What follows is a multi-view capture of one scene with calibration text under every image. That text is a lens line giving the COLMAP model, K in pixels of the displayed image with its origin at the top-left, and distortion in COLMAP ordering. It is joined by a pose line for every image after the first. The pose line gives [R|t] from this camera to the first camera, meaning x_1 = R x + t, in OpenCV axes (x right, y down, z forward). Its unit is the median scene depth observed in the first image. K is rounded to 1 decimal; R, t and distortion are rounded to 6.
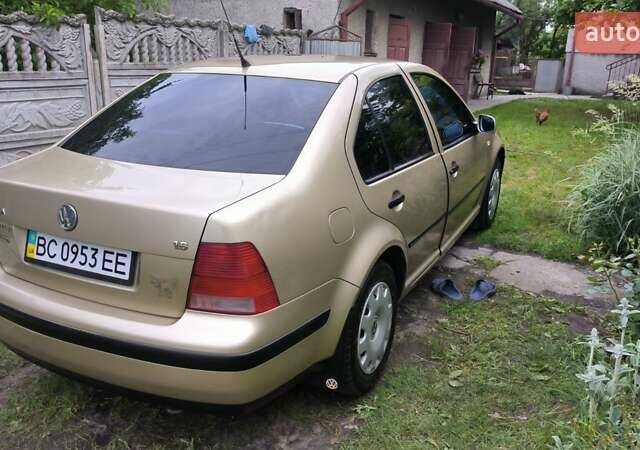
lens RADIAL K [[592.7, 0, 320.0], [0, 592.7, 225.0], [0, 0, 1]] dist [0.072833, -0.089418]
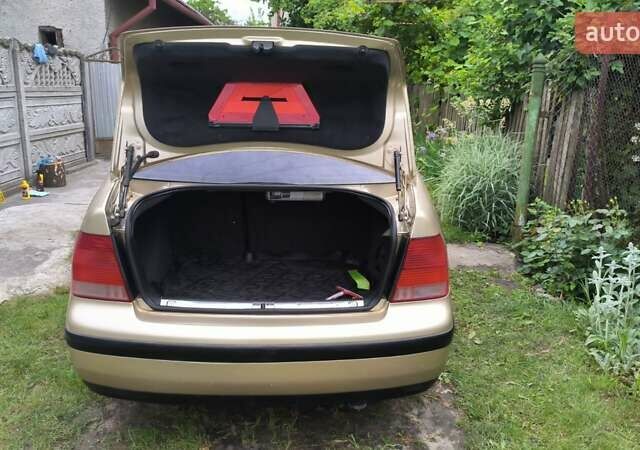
lens RADIAL K [[592.7, 0, 320.0], [0, 592.7, 225.0], [0, 0, 1]] dist [0.072833, -0.089418]
pose [[0.867829, -0.117851, 0.482683, -0.764875], [0.136469, 0.990638, -0.003490, -0.013816], [-0.477753, 0.068900, 0.875788, 0.085718]]
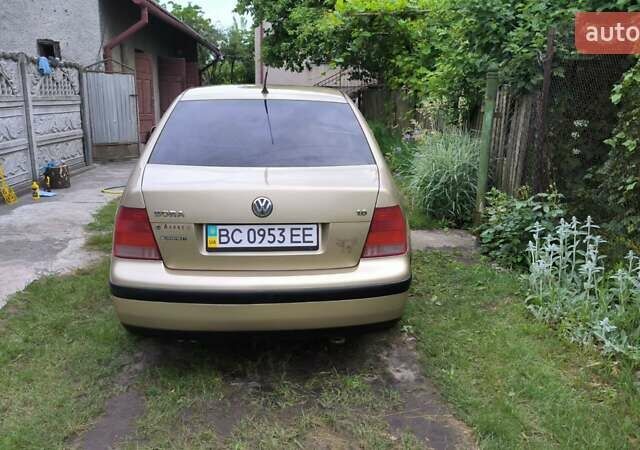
lens RADIAL K [[592.7, 0, 320.0], [0, 592.7, 225.0], [0, 0, 1]] dist [0.072833, -0.089418]
pose [[0.853499, -0.127126, 0.505351, -0.916444], [0.153491, 0.988092, -0.010671, 0.056001], [-0.497977, 0.086675, 0.862848, -0.164089]]
